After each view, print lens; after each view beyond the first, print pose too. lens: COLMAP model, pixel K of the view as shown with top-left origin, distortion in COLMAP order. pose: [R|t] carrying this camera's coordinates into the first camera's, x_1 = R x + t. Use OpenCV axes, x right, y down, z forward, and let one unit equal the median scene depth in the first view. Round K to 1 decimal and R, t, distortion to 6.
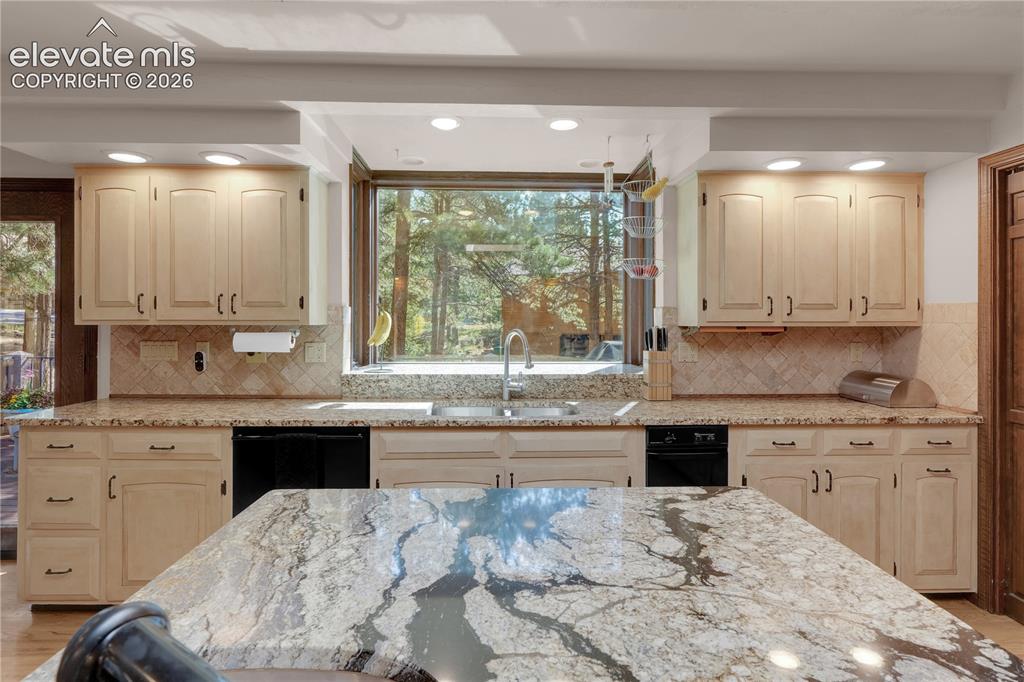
lens RADIAL K [[530.9, 0, 510.7], [0, 530.9, 322.4], [0, 0, 1]] dist [0.000178, 0.000306]
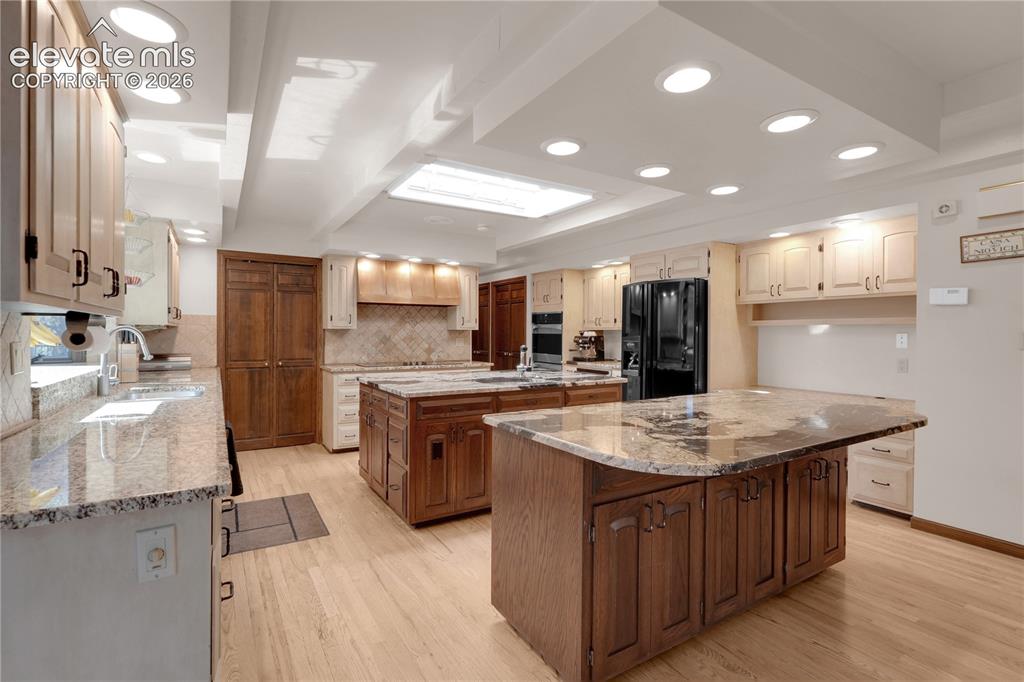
lens RADIAL K [[465.5, 0, 512.0], [0, 465.5, 341.0], [0, 0, 1]] dist [-0.000280, -0.000072]
pose [[-0.513641, -0.017396, 0.857829, -1.222666], [-0.001735, 0.999813, 0.019237, 0.024632], [-0.858004, 0.008393, -0.513575, 0.835226]]
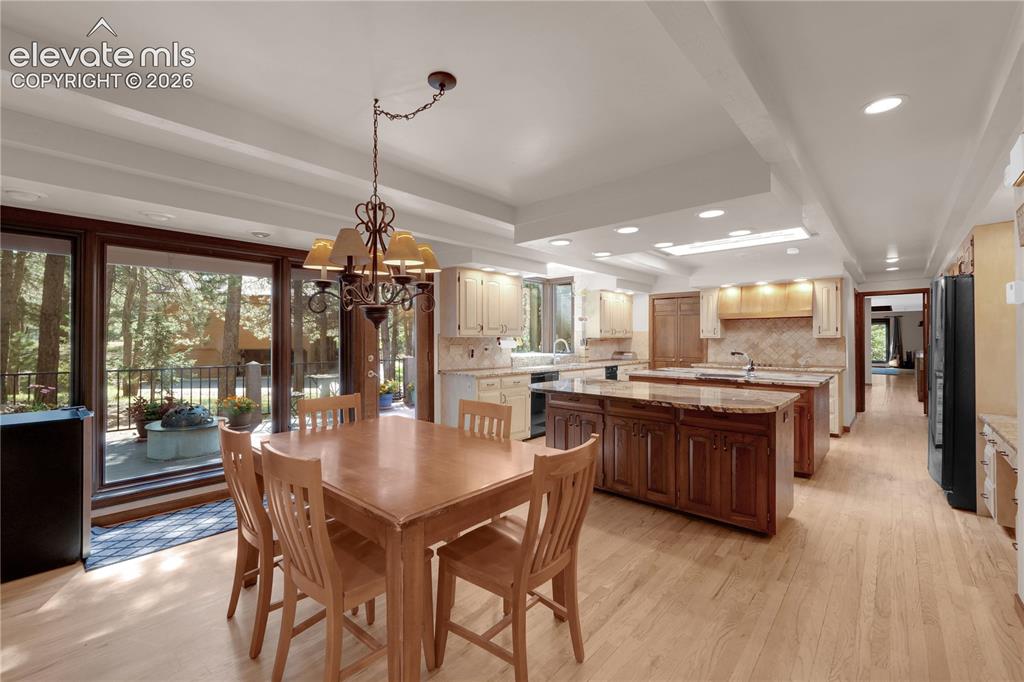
lens RADIAL K [[433.3, 0, 508.2], [0, 433.3, 342.7], [0, 0, 1]] dist [-0.001225, -0.000121]
pose [[0.691571, -0.007994, 0.722265, -1.908335], [0.004967, 0.999968, 0.006312, 0.018185], [-0.722292, -0.000777, 0.691588, -0.413306]]
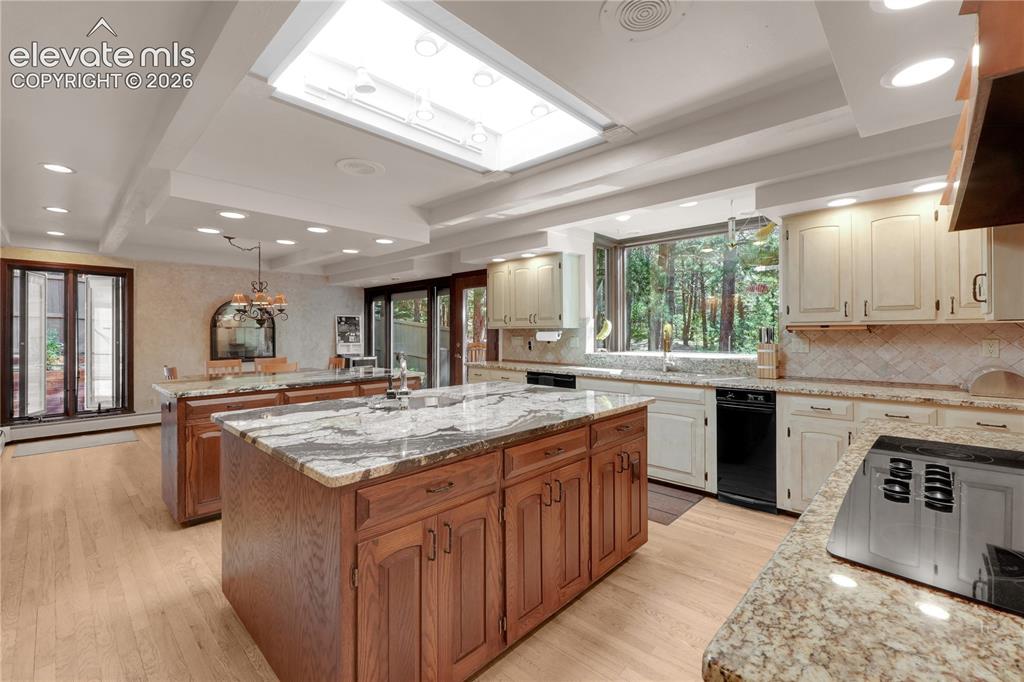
lens RADIAL K [[436.9, 0, 515.0], [0, 436.9, 334.3], [0, 0, 1]] dist [-0.001180, -0.000130]
pose [[0.706556, -0.001851, -0.707654, 0.669980], [0.002730, 0.999996, 0.000110, 0.028294], [0.707652, -0.002010, 0.706559, -0.325504]]
